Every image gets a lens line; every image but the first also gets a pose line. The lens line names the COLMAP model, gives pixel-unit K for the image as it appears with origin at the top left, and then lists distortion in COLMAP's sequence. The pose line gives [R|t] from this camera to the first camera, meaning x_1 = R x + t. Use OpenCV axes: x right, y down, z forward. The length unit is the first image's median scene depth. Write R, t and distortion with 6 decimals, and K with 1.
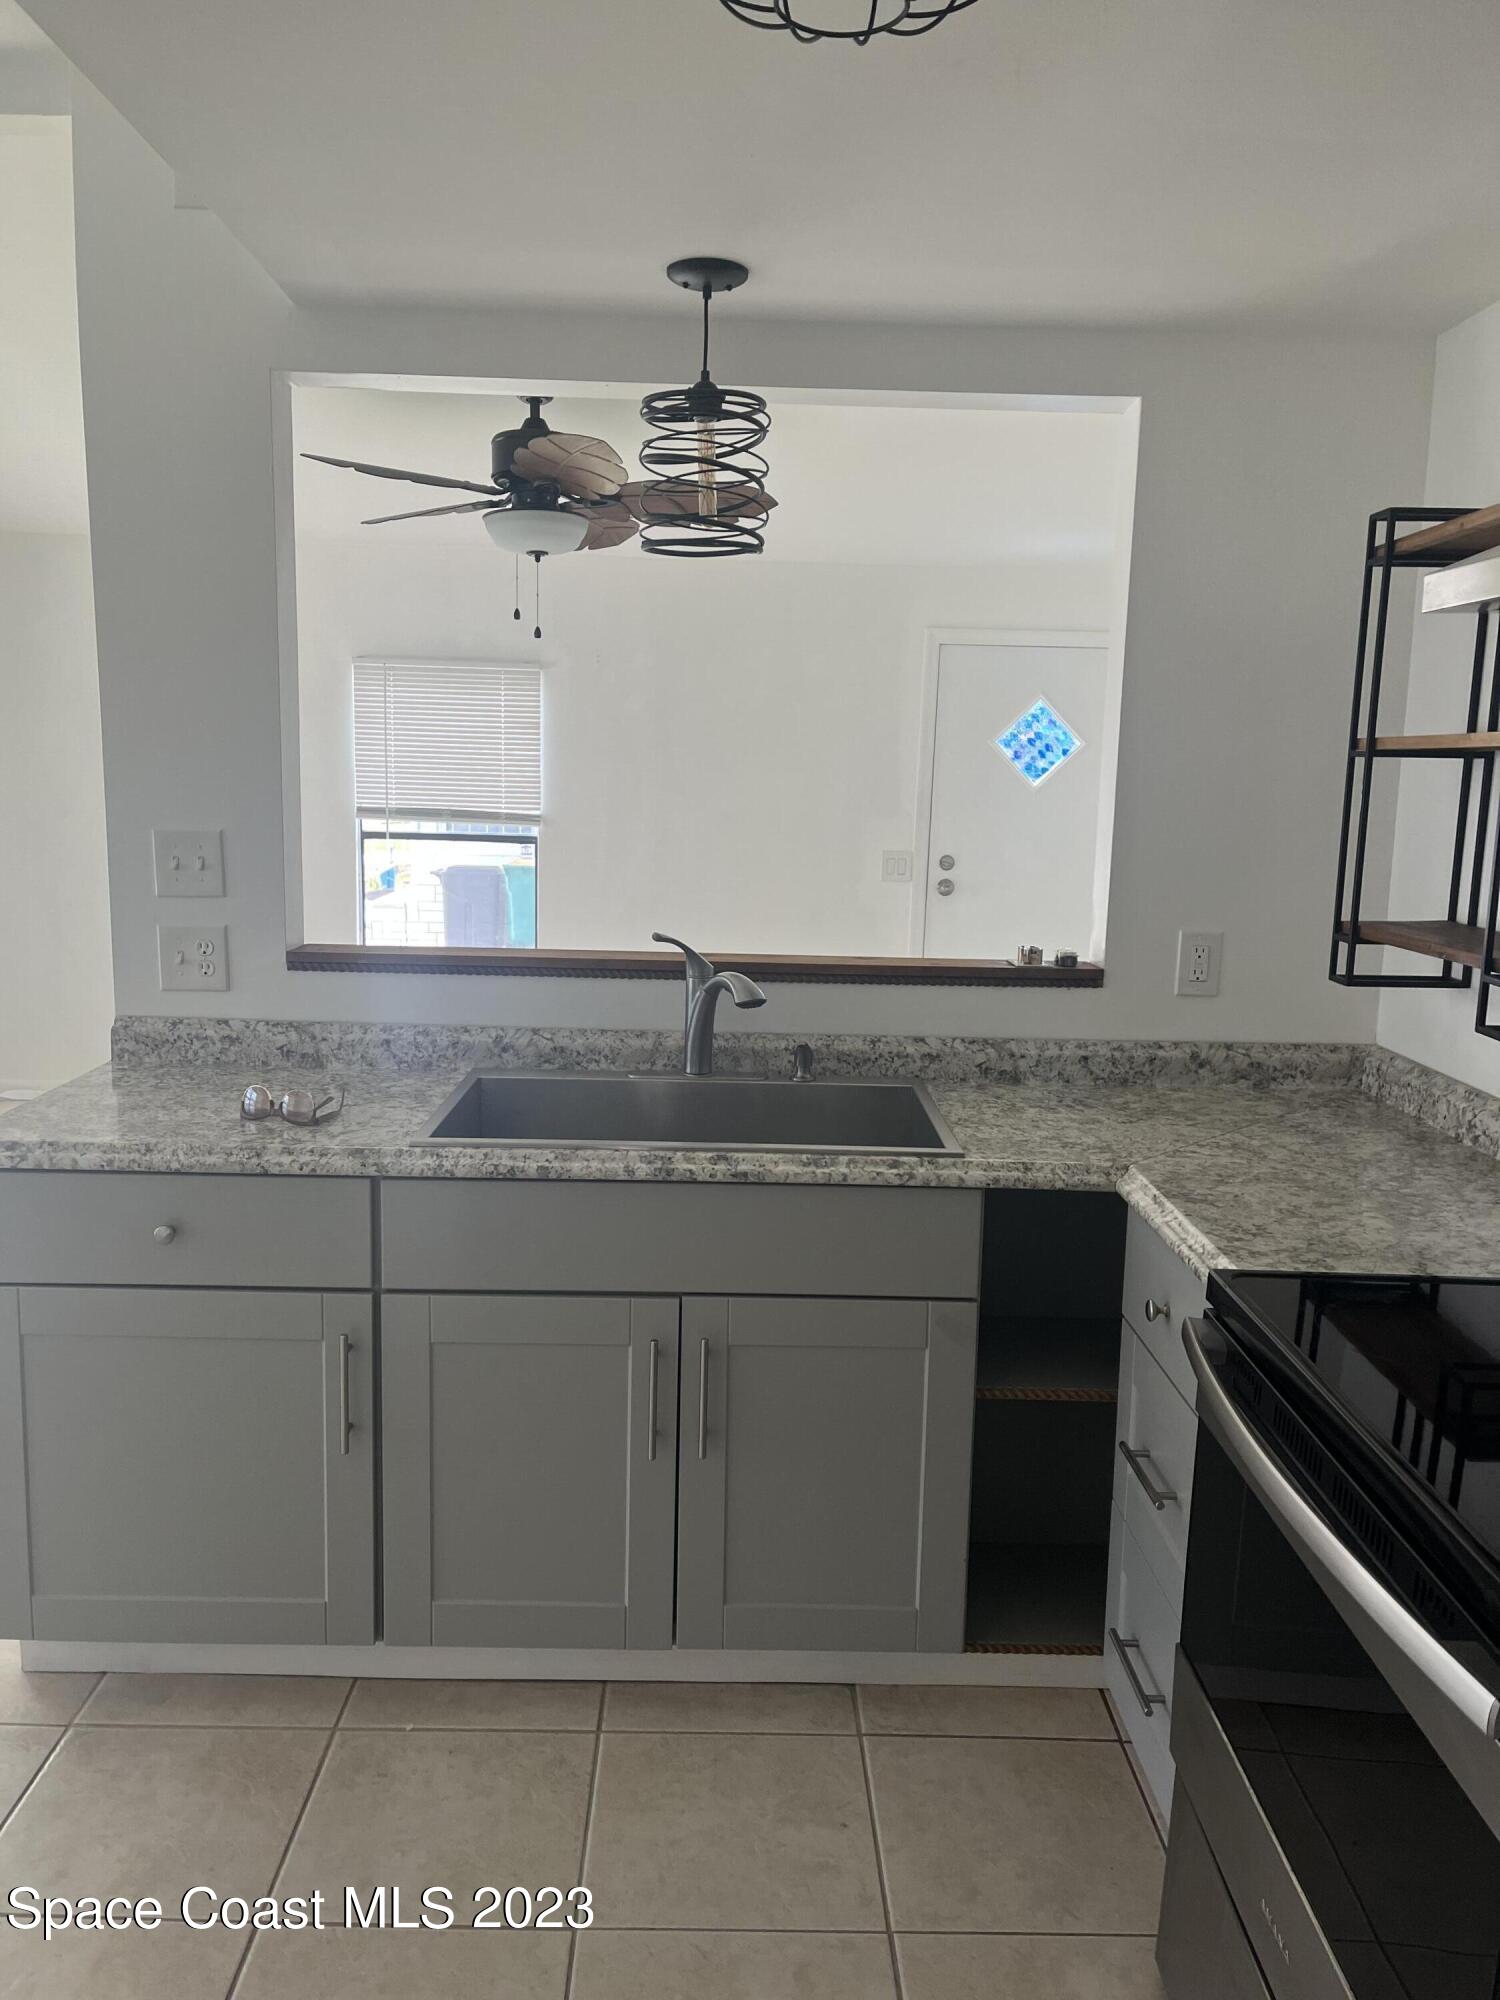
lens RADIAL K [[1530.3, 0, 755.8], [0, 1530.3, 994.2], [0, 0, 1]] dist [0.060564, -0.096879]
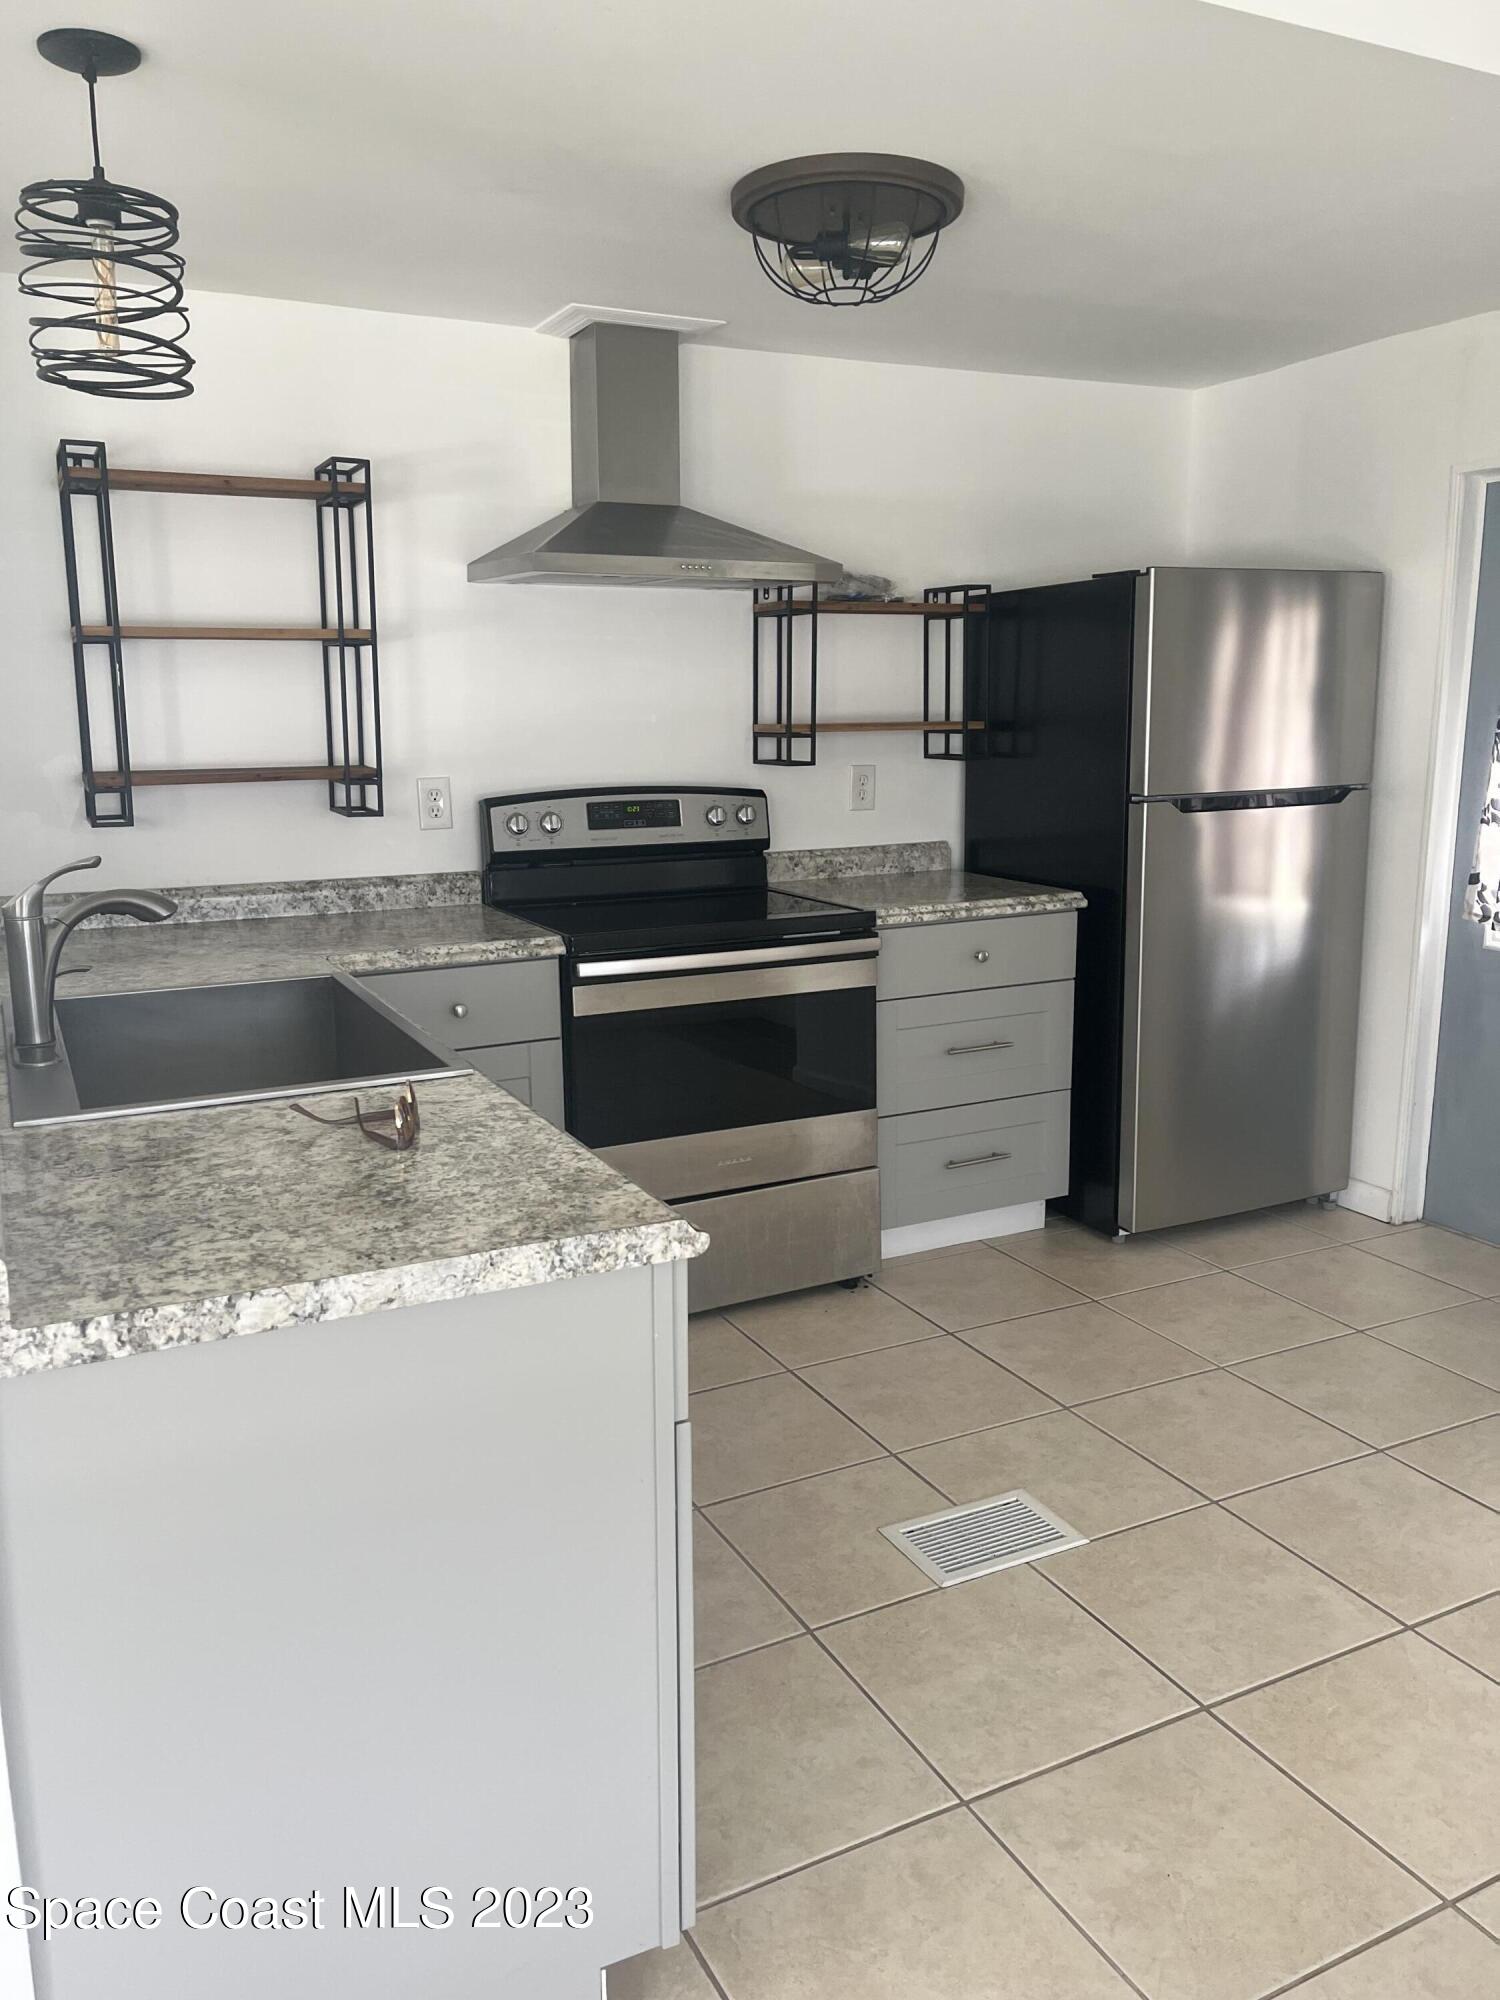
lens RADIAL K [[1530.3, 0, 755.8], [0, 1530.3, 994.2], [0, 0, 1]] dist [0.060564, -0.096879]
pose [[-0.423910, -0.196480, 0.884135, -0.411579], [0.132412, 0.952252, 0.275105, -0.126491], [-0.895973, 0.233690, -0.377653, 0.944059]]
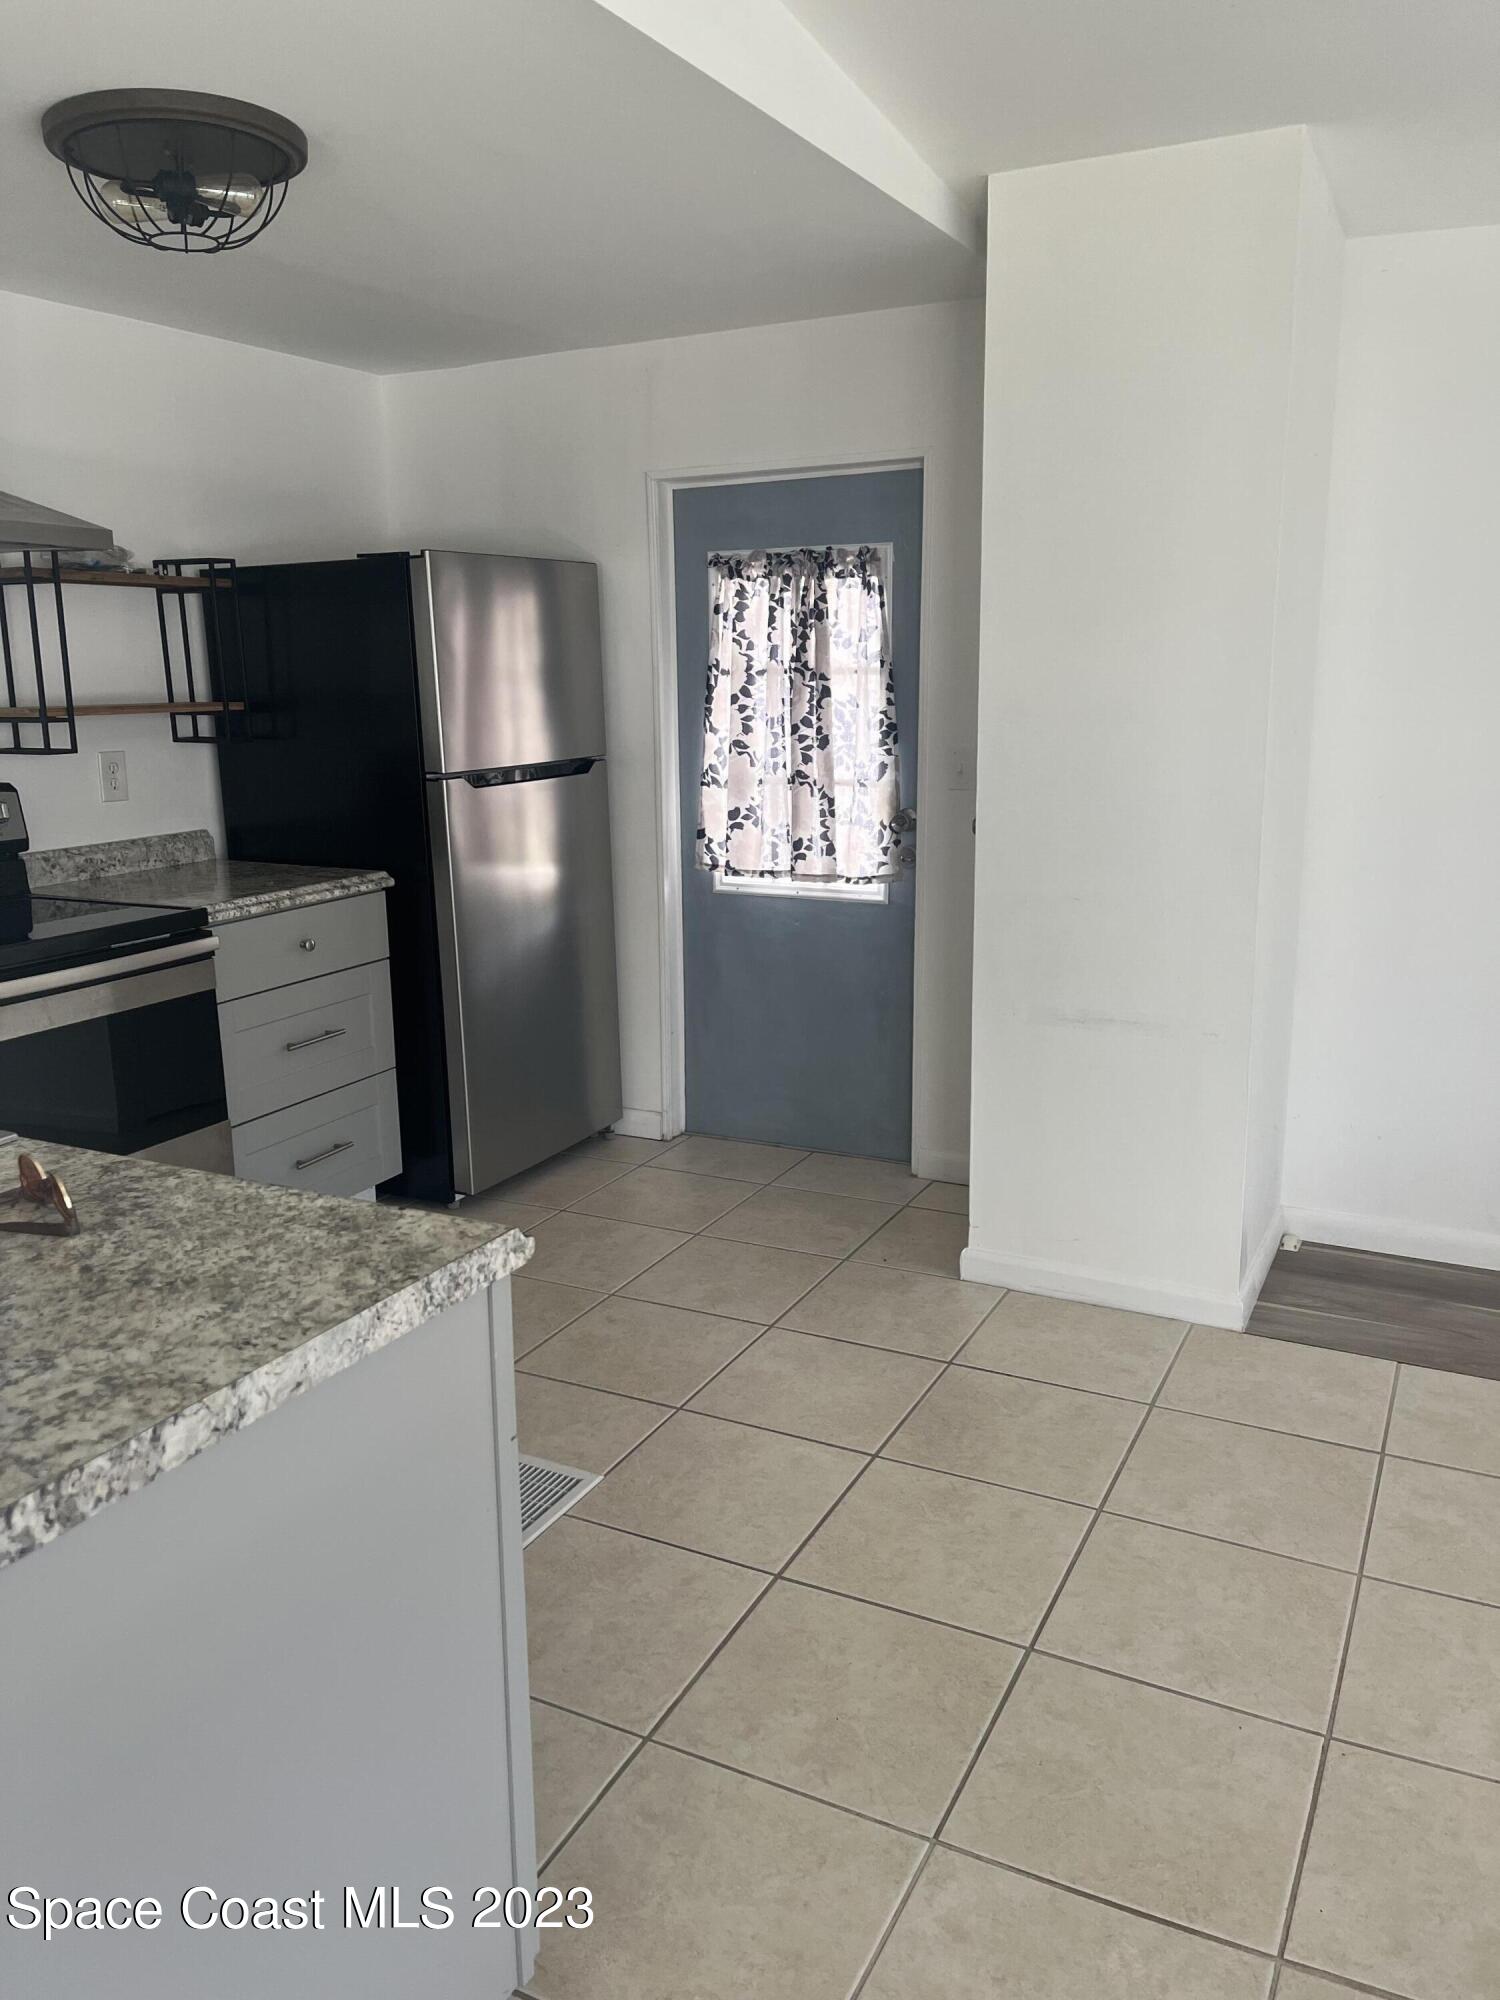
lens RADIAL K [[1523.2, 0, 751.4], [0, 1523.2, 978.4], [0, 0, 1]] dist [0.037893, -0.028914]
pose [[-0.881897, -0.114265, 0.457385, -0.243448], [0.056408, 0.937638, 0.343006, -0.156599], [-0.468056, 0.328296, -0.820454, 1.132480]]
